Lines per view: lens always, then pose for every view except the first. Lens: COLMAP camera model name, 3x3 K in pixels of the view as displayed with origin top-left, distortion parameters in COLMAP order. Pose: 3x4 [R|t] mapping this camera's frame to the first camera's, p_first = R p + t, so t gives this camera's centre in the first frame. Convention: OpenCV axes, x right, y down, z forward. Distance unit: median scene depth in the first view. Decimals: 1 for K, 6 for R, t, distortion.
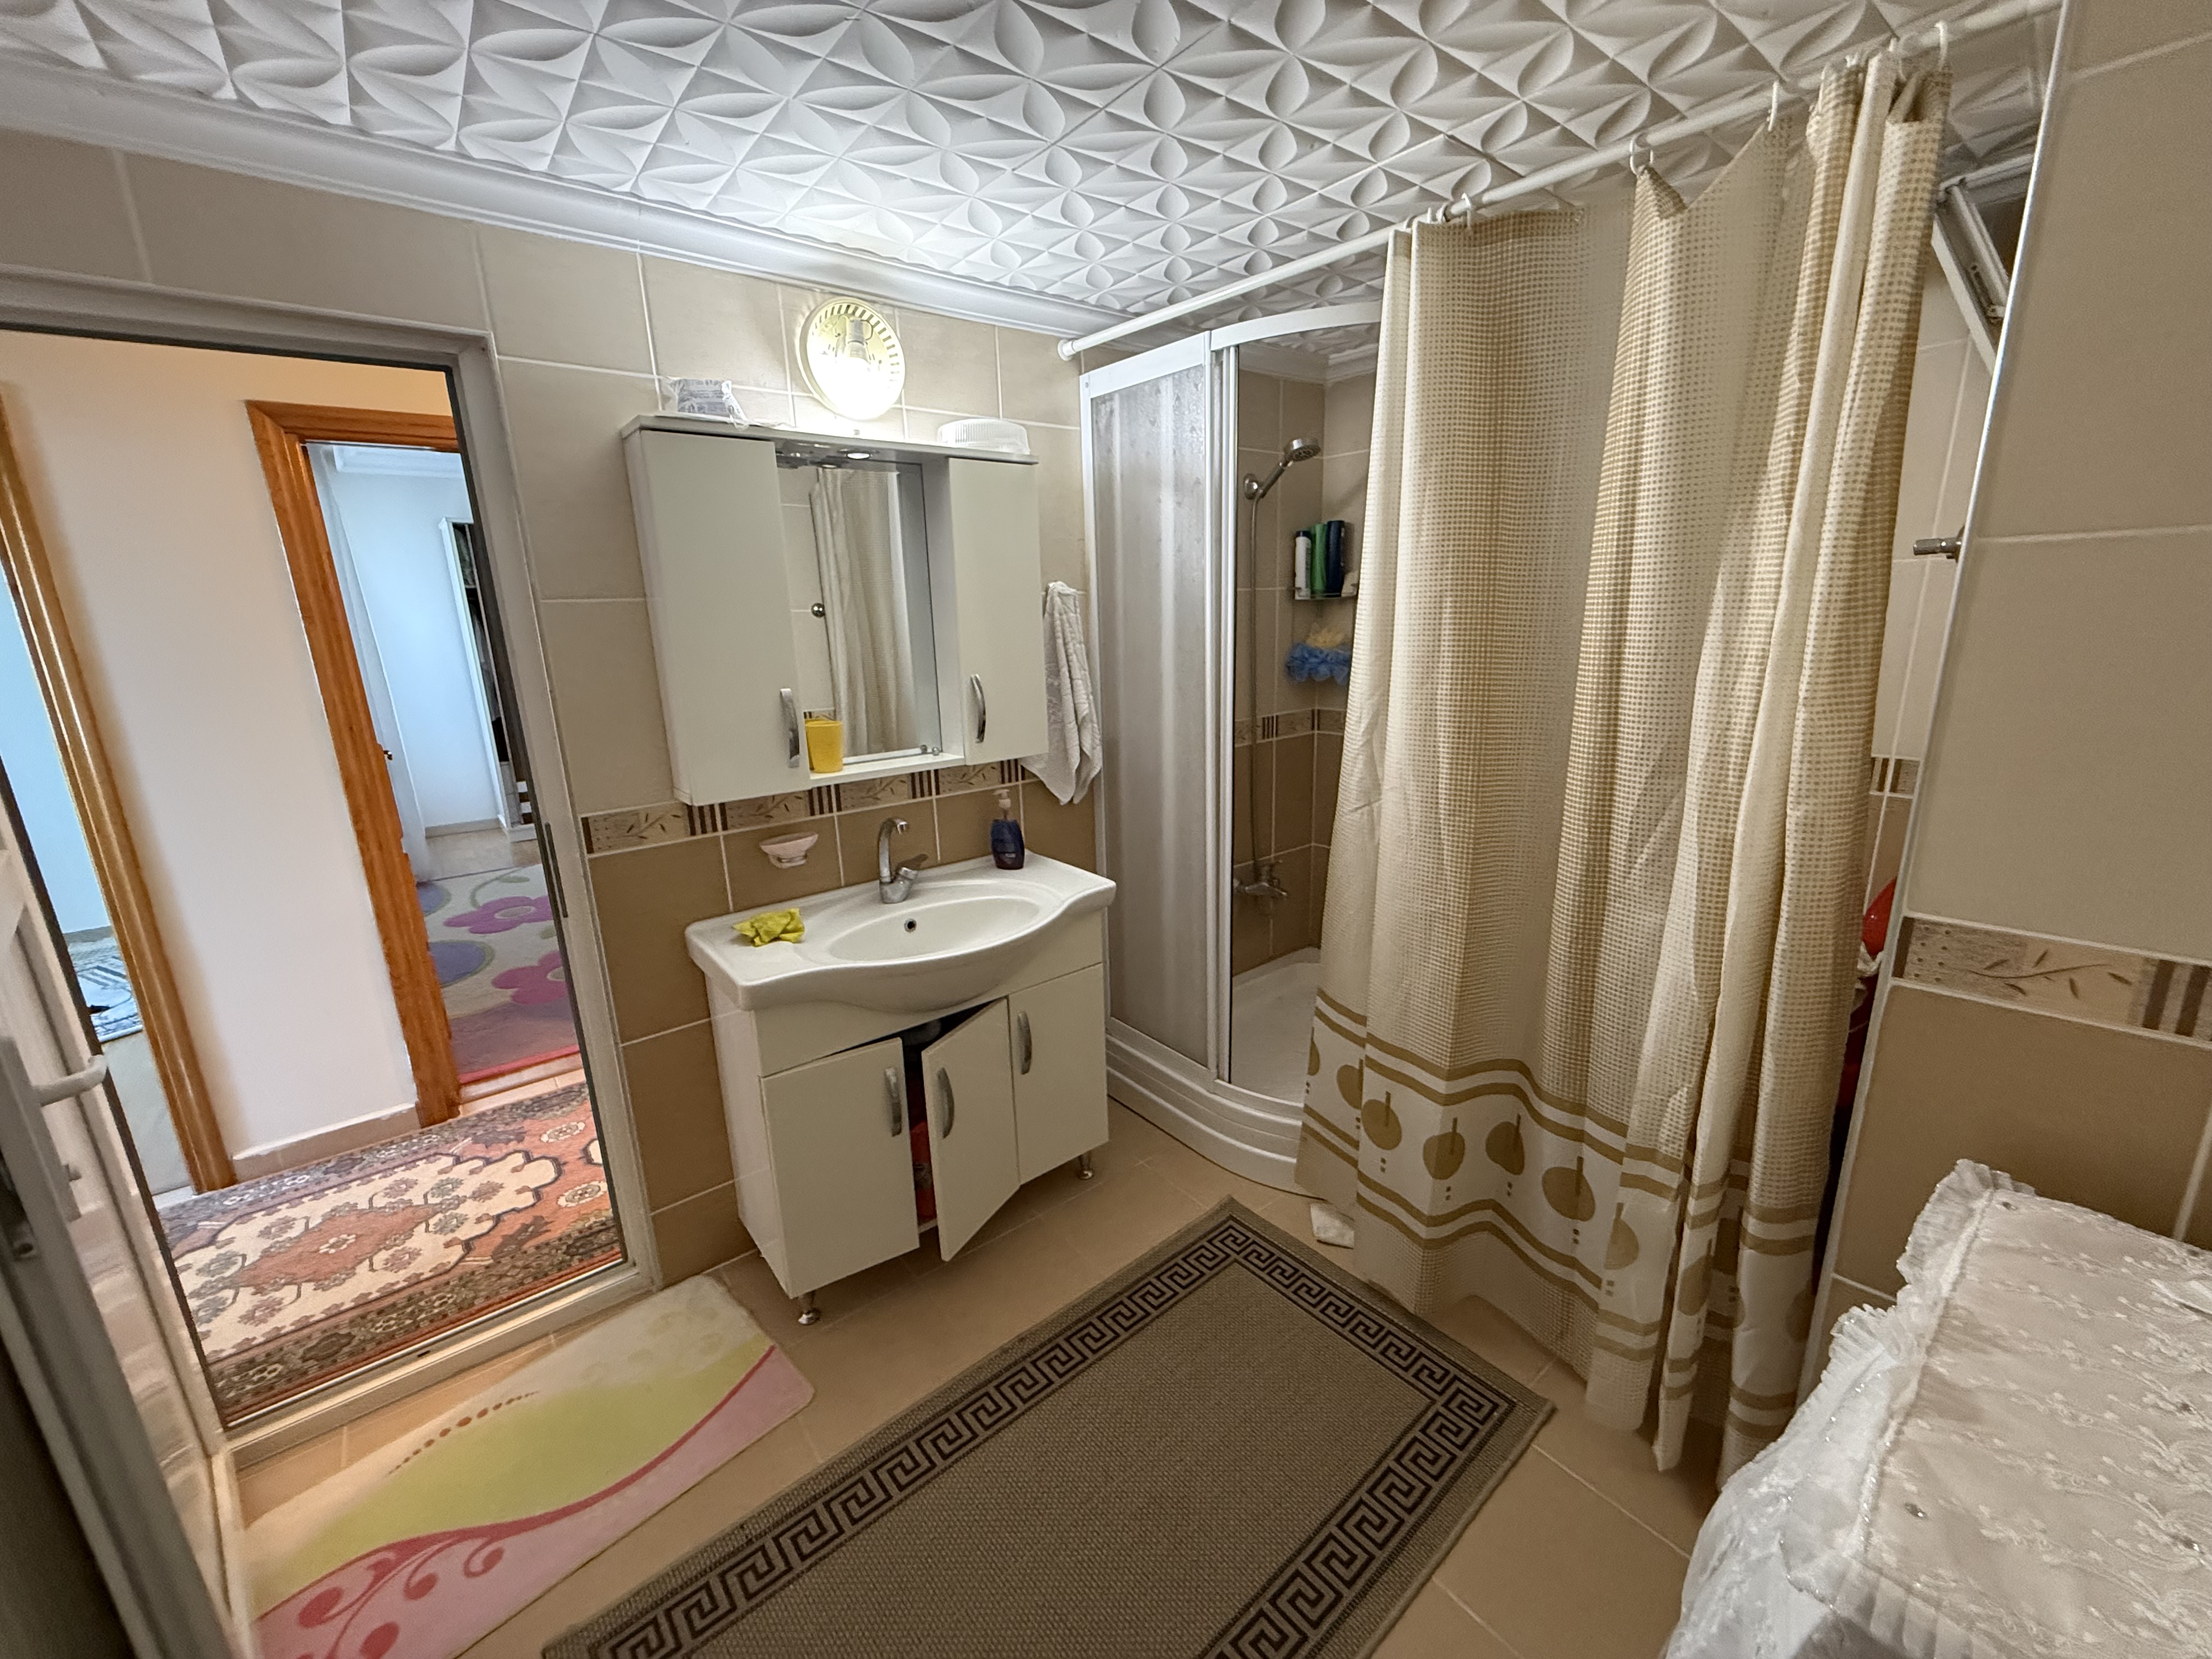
lens RADIAL K [[884.1, 0, 1111.1], [0, 884.1, 824.7], [0, 0, 1]] dist [0.000200, 0.000596]
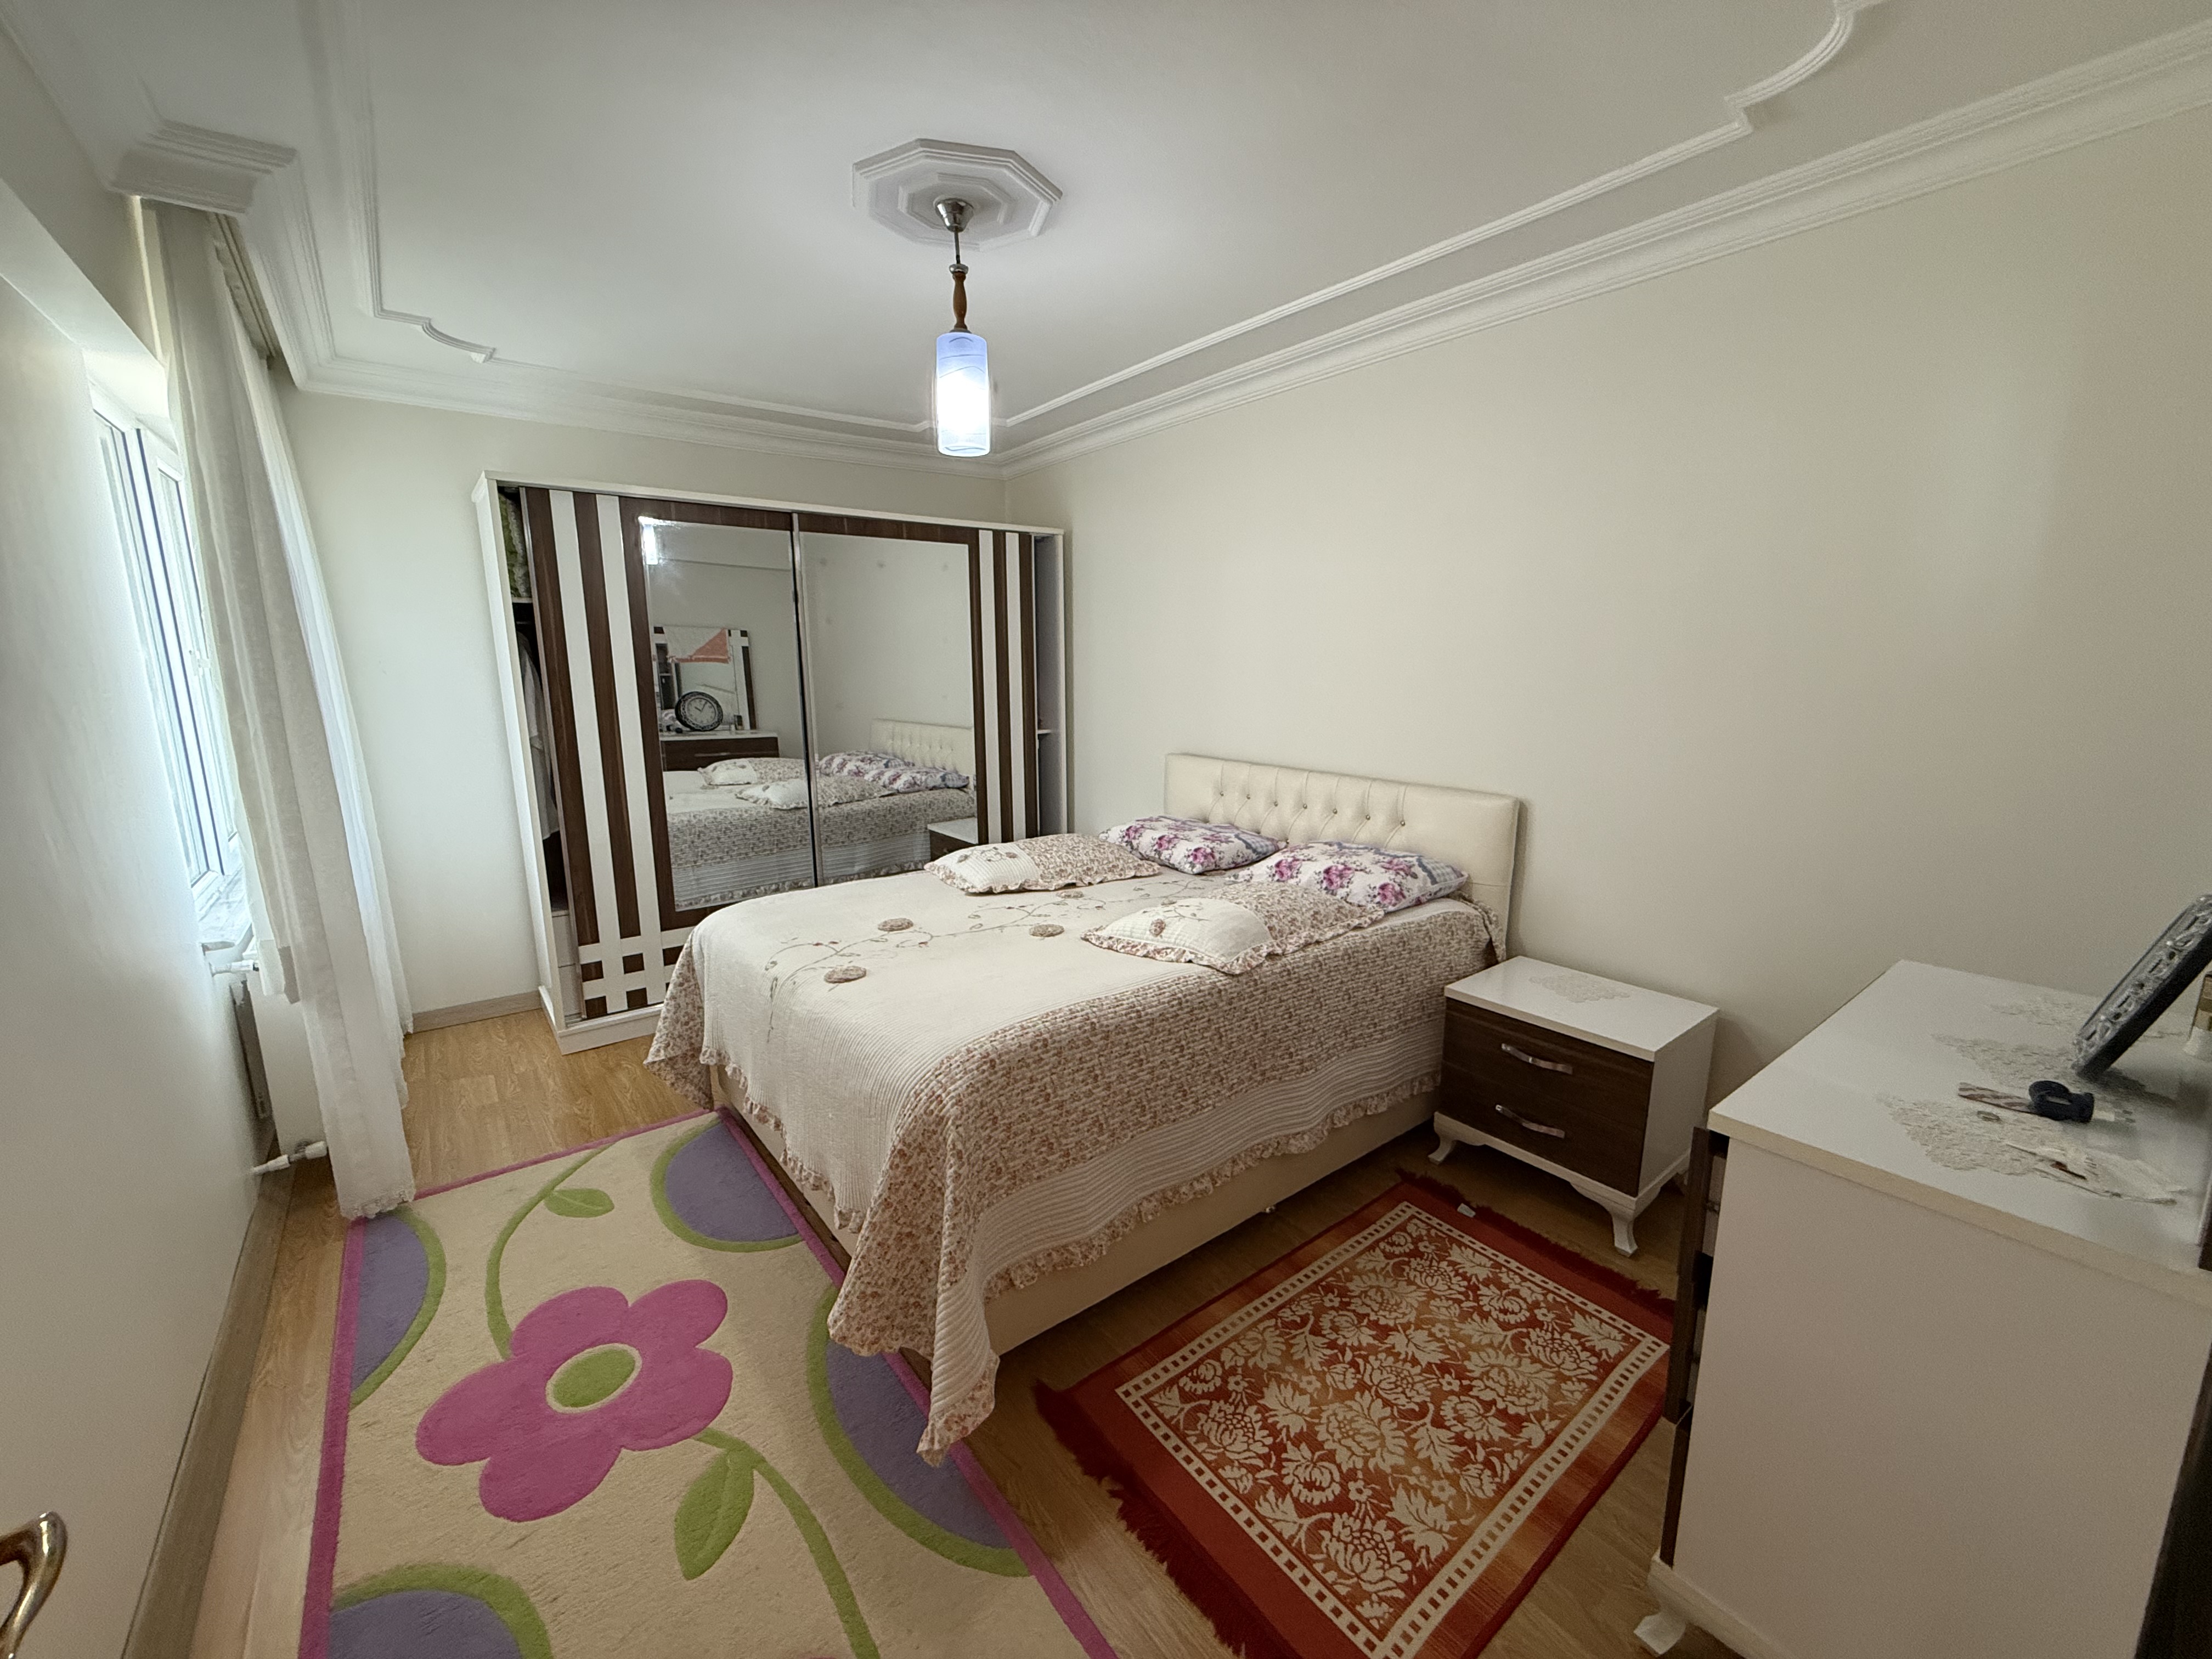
lens RADIAL K [[884.1, 0, 1106.5], [0, 884.1, 825.8], [0, 0, 1]] dist [0.000200, 0.000596]
pose [[0.999567, 0.025431, -0.014791, -0.690314], [-0.026228, 0.998060, -0.056465, -0.209859], [0.013326, 0.056828, 0.998295, 0.914568]]
